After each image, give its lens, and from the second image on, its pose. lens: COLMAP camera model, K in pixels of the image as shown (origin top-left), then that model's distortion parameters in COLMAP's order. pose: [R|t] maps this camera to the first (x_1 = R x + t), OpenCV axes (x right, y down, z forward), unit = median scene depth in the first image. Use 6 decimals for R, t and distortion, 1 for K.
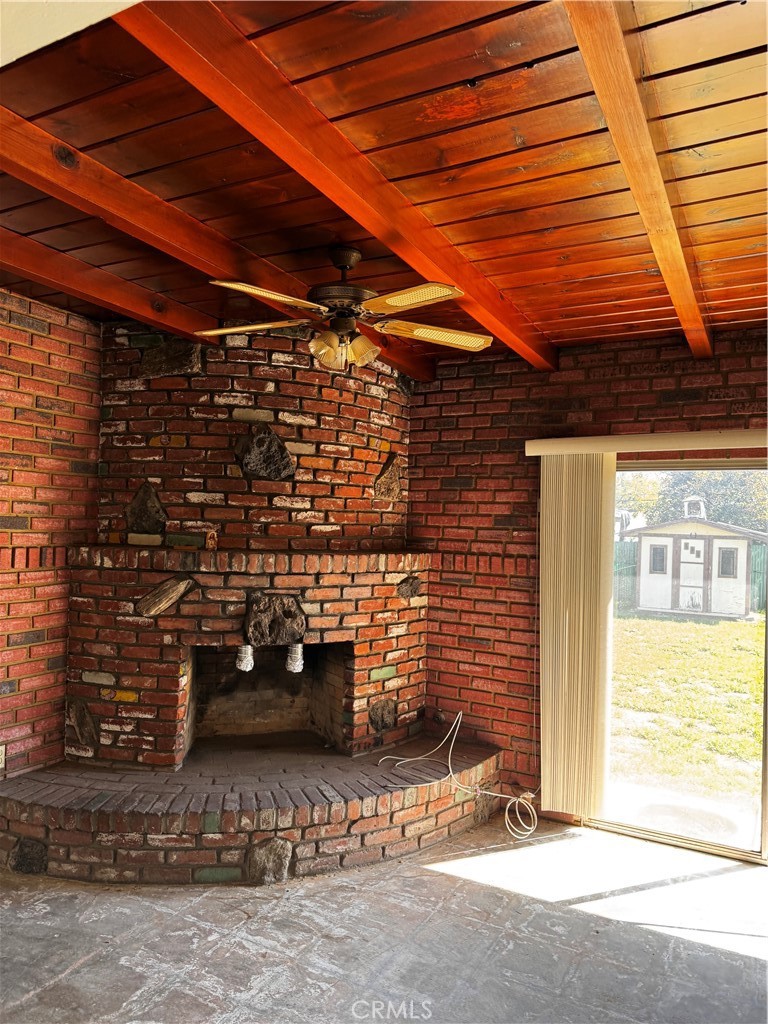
lens RADIAL K [[701.4, 0, 388.0], [0, 701.4, 510.9], [0, 0, 1]] dist [0.000247, -0.039848]
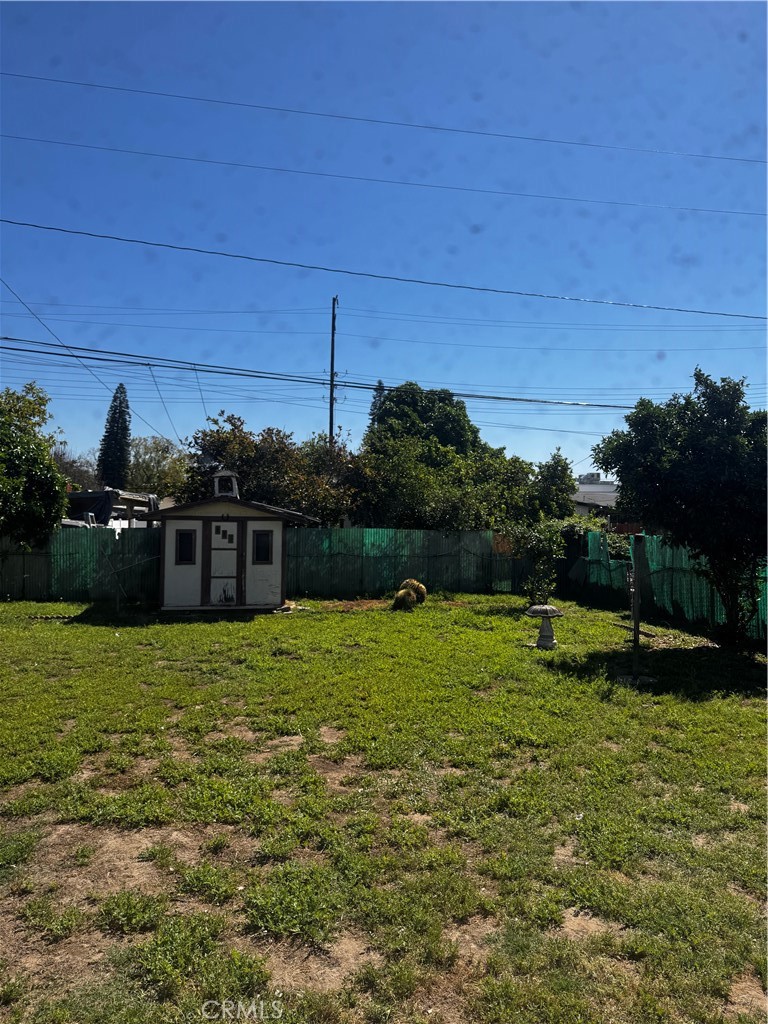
lens RADIAL K [[701.4, 0, 388.0], [0, 701.4, 510.9], [0, 0, 1]] dist [0.000247, -0.039848]
pose [[0.804459, -0.016225, 0.593786, 0.087081], [0.007282, 0.999821, 0.017454, 0.013891], [-0.593963, -0.009717, 0.804433, 0.191949]]
